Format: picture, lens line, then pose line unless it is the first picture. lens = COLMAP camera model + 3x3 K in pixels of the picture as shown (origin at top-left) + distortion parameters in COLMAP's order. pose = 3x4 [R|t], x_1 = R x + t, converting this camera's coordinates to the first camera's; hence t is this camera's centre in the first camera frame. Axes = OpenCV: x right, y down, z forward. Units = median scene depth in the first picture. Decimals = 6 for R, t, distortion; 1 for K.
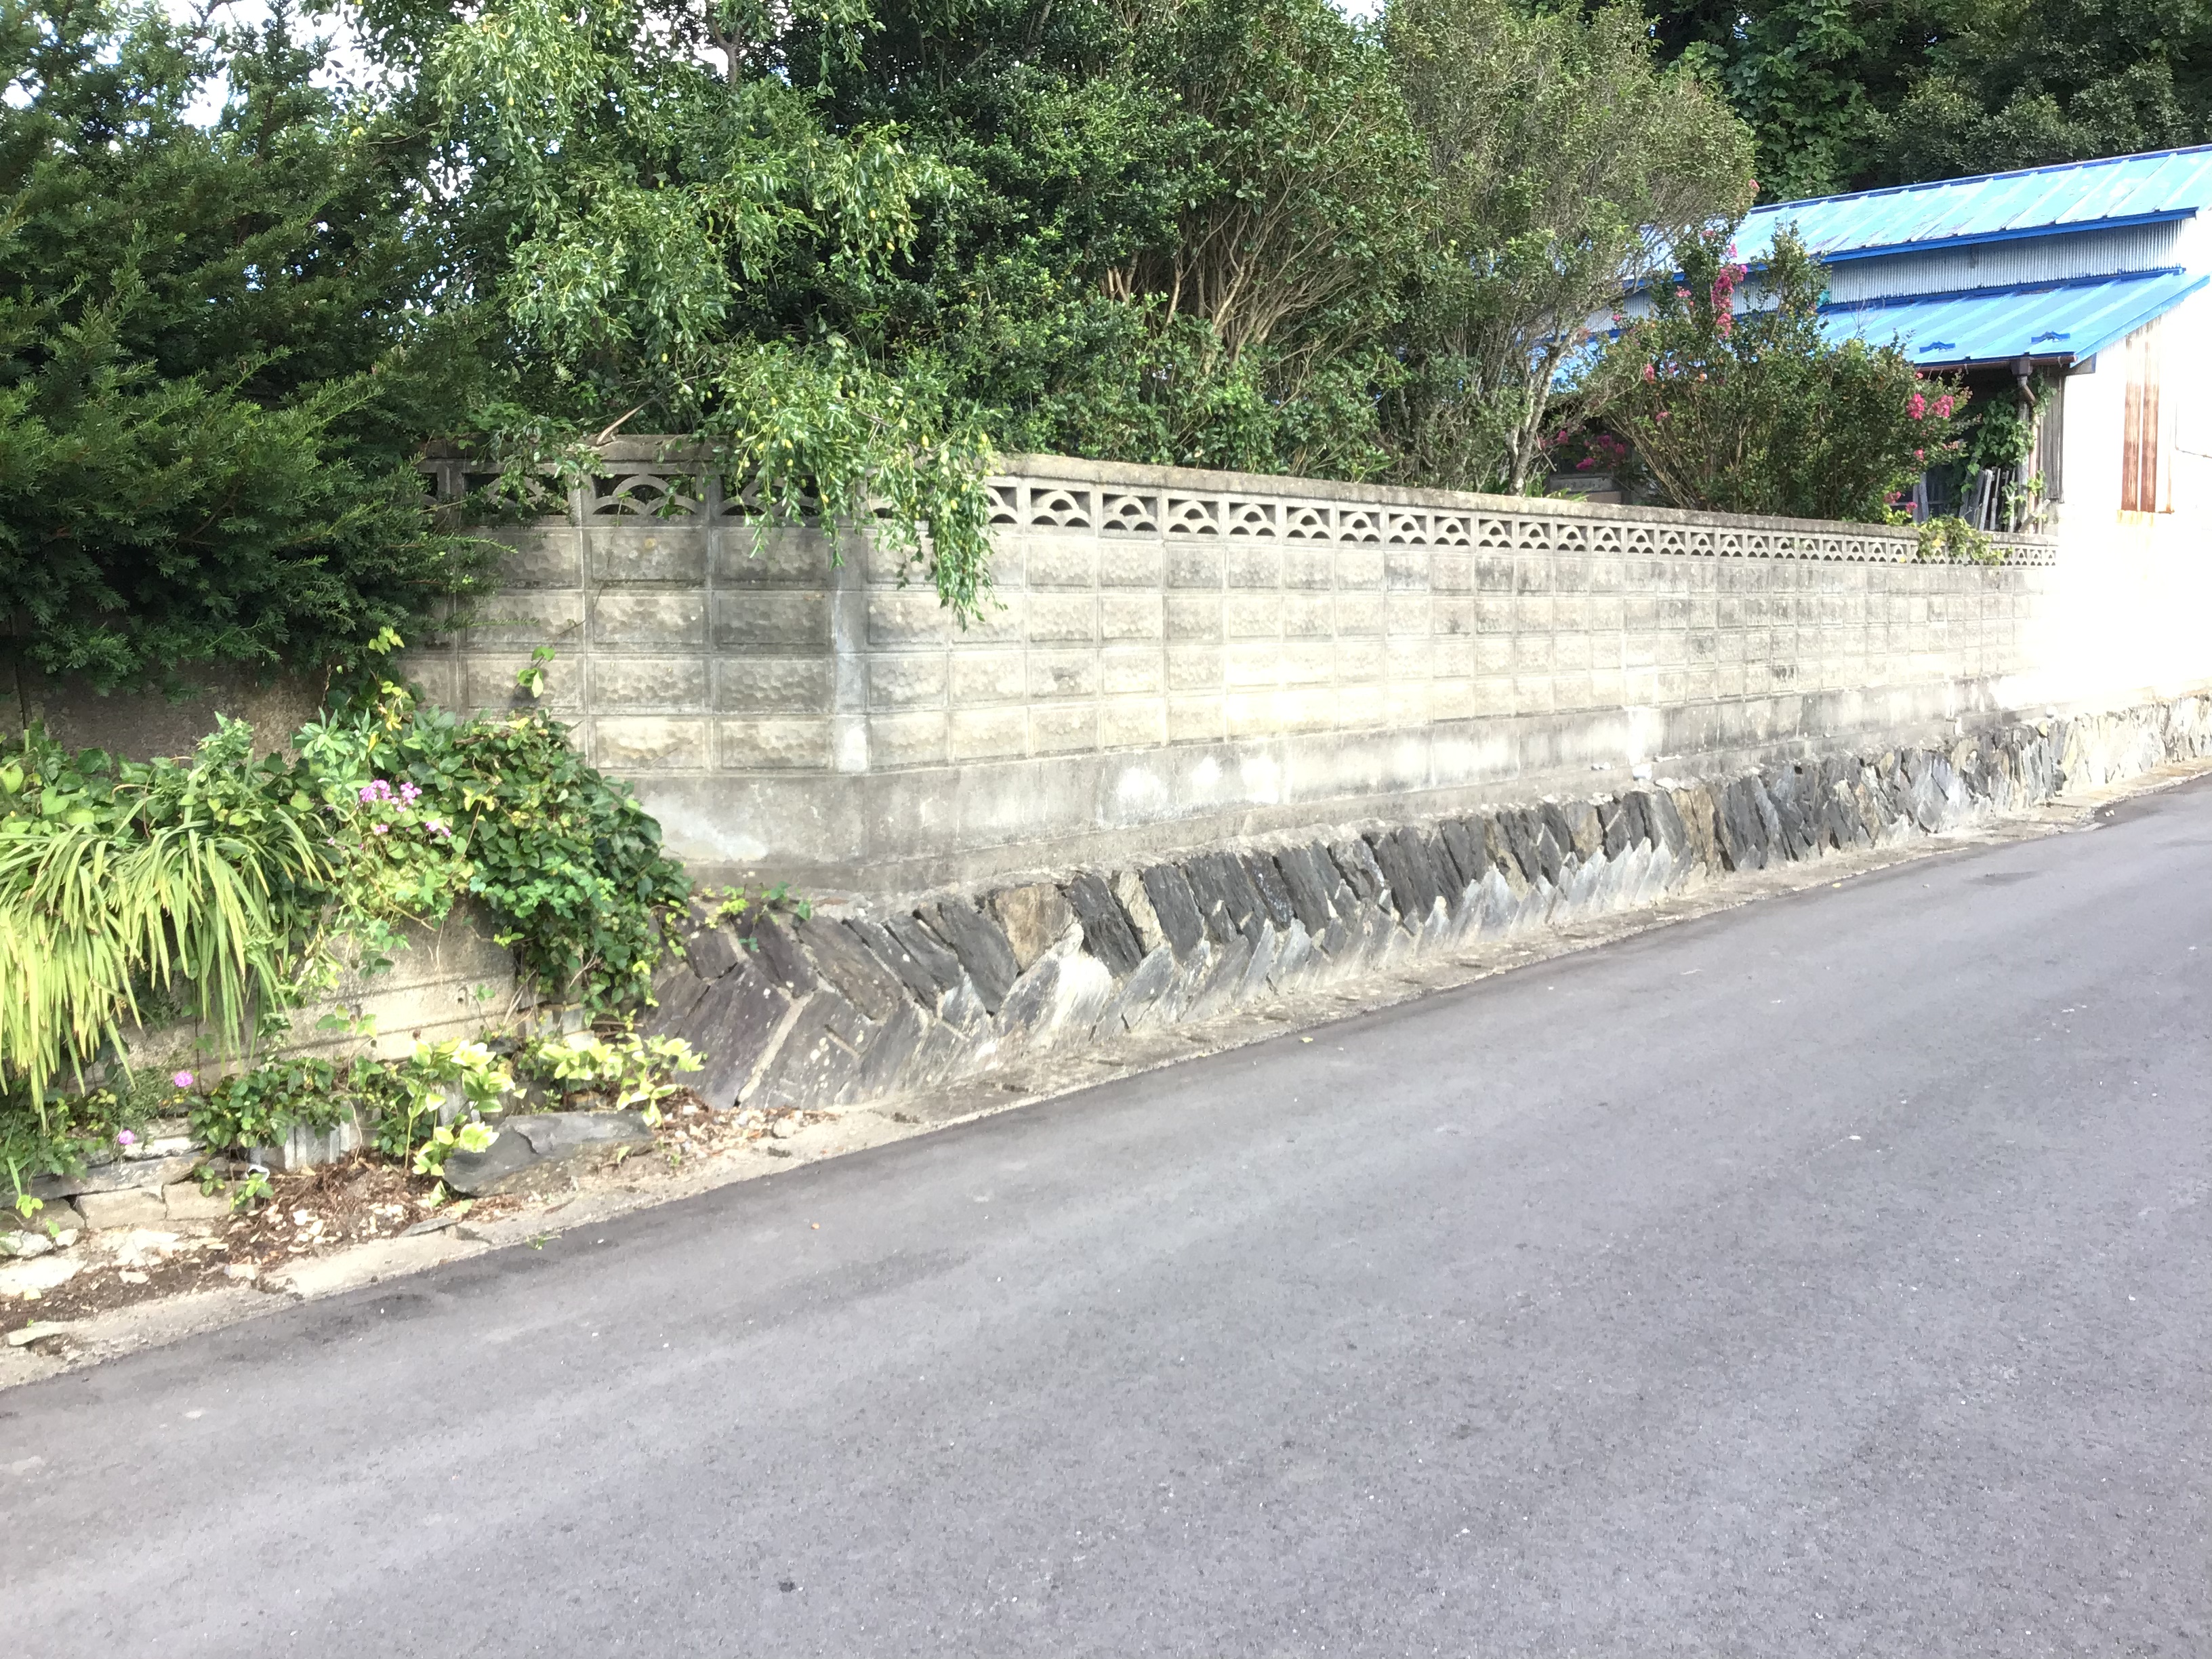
lens RADIAL K [[2025.0, 0, 1110.5], [0, 2025.0, 829.6], [0, 0, 1]] dist [0.046016, 0.000000]
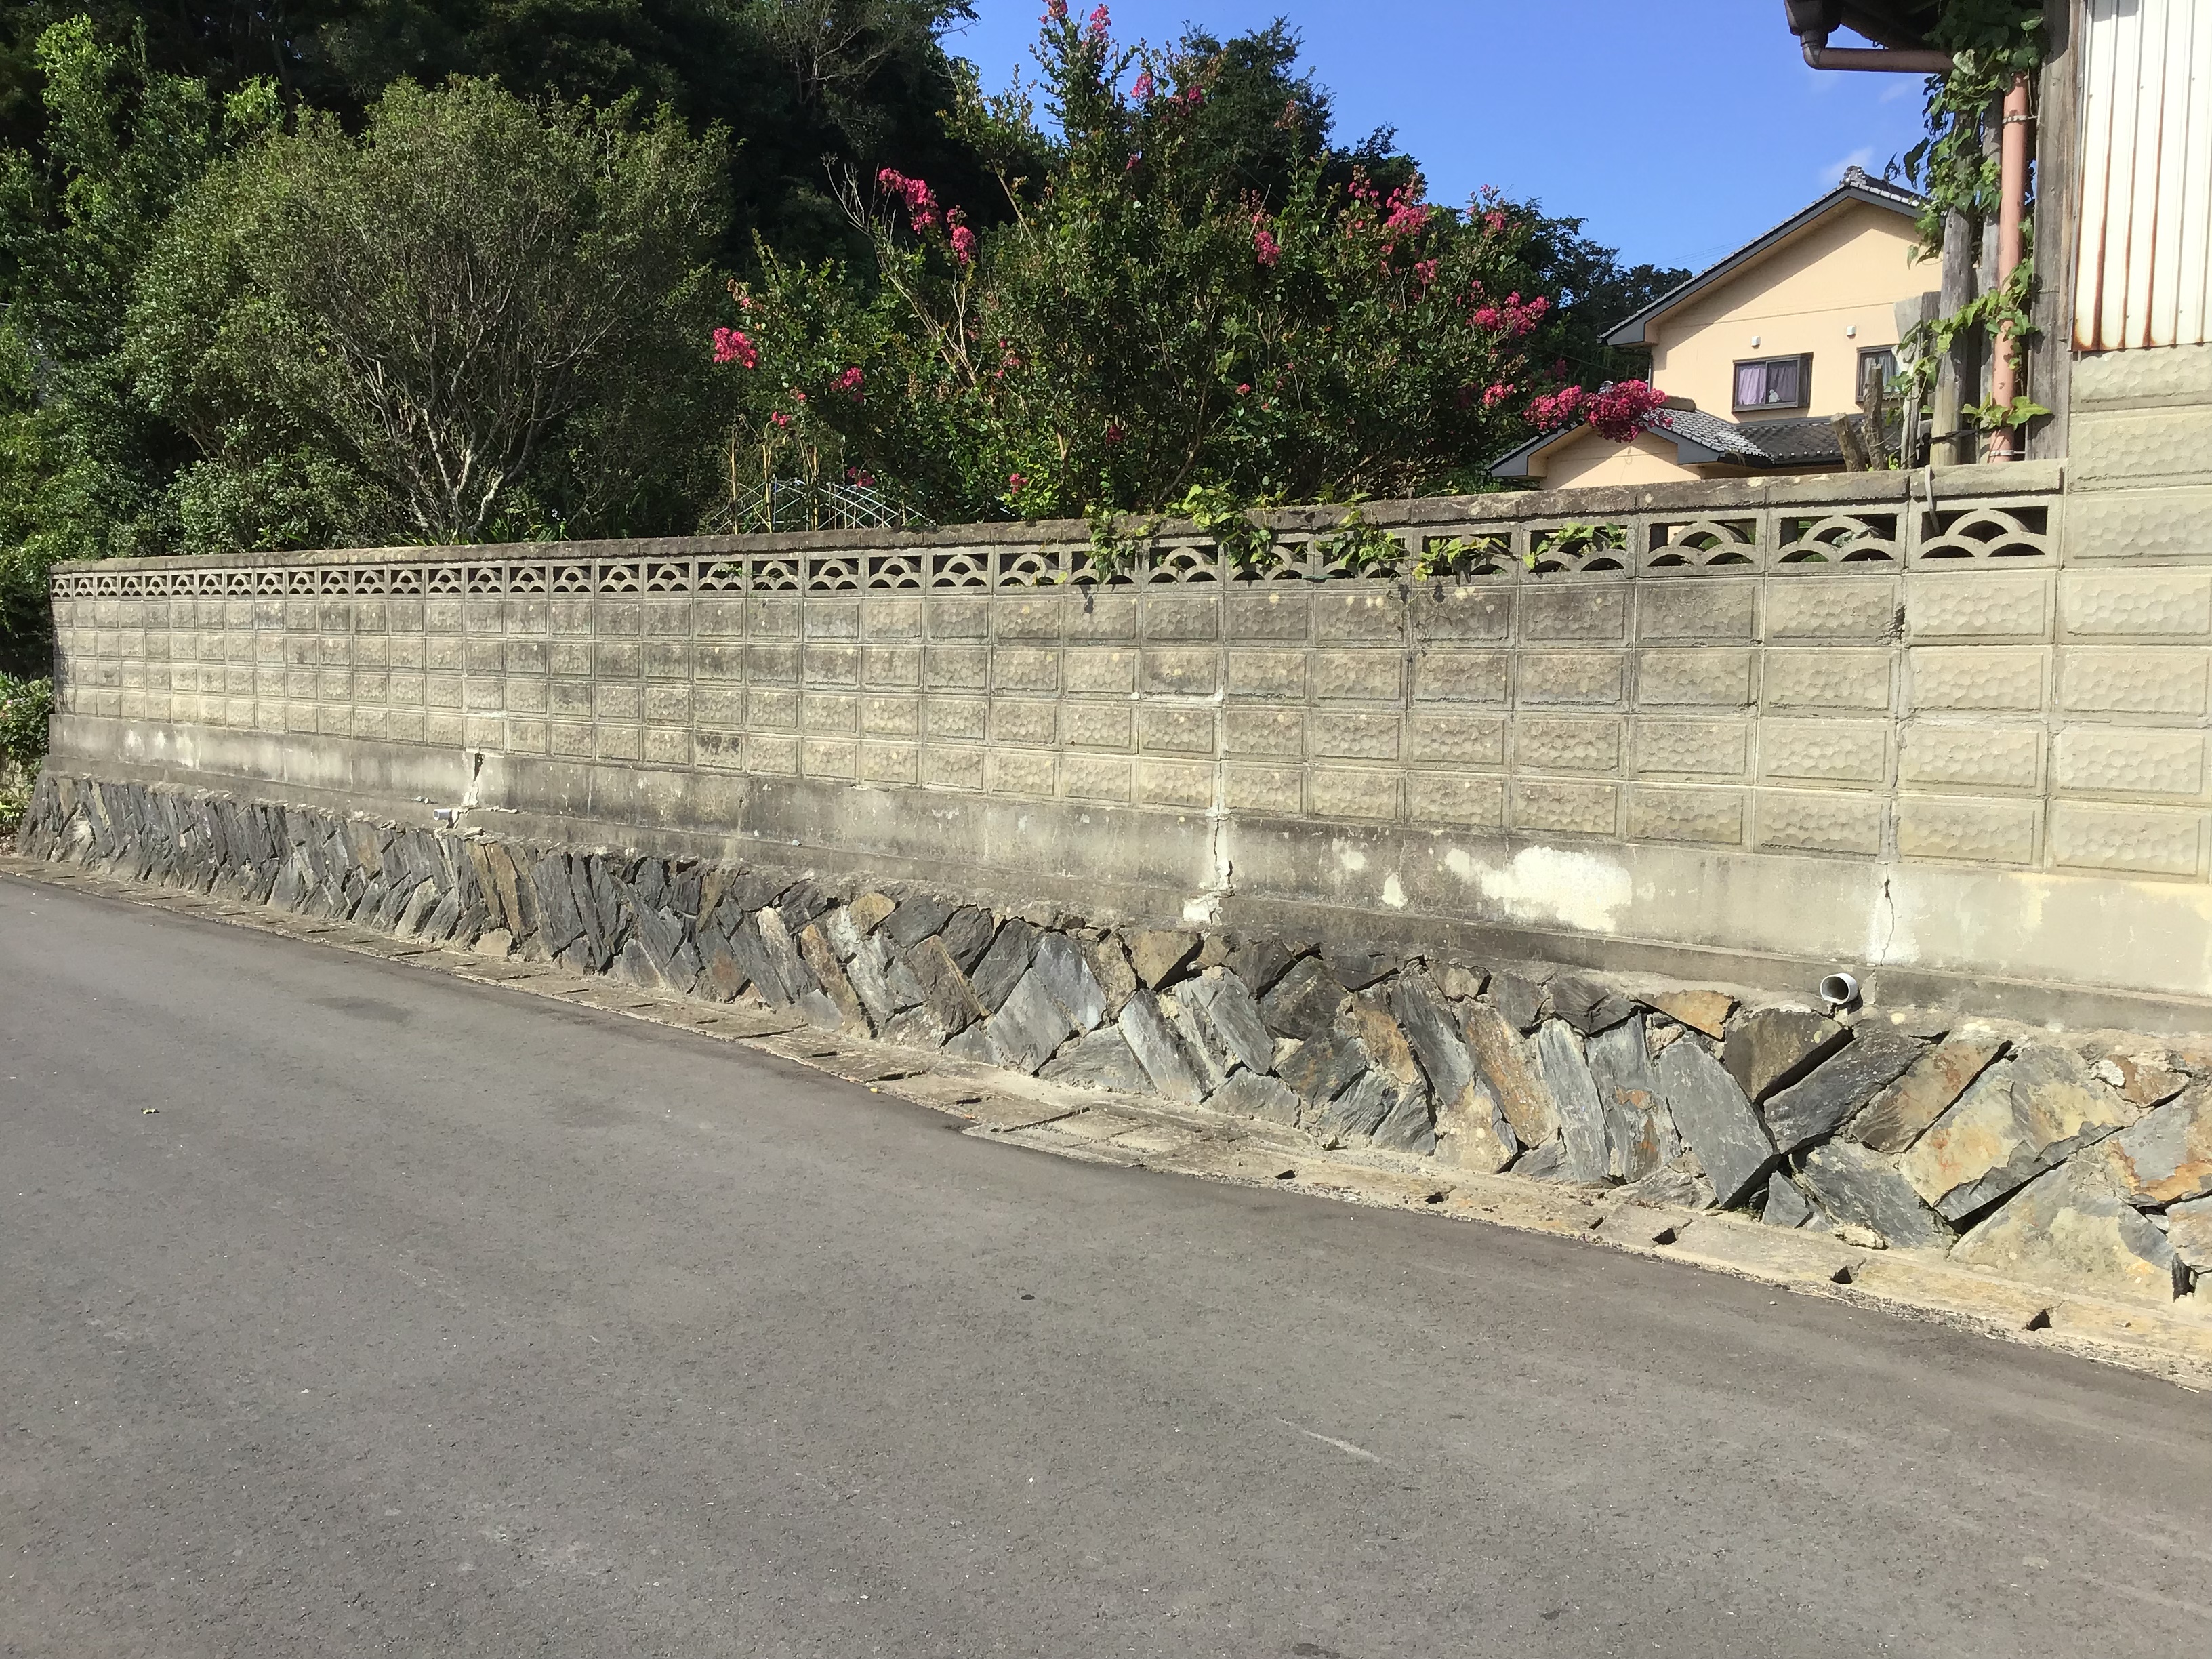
lens RADIAL K [[2025.0, 0, 1111.4], [0, 2025.0, 822.6], [0, 0, 1]] dist [0.046016, 0.000000]
pose [[-0.040688, 0.079361, -0.996015, 1.330548], [-0.129929, 0.987956, 0.084027, -0.160418], [0.990688, 0.132830, -0.029887, 1.451051]]
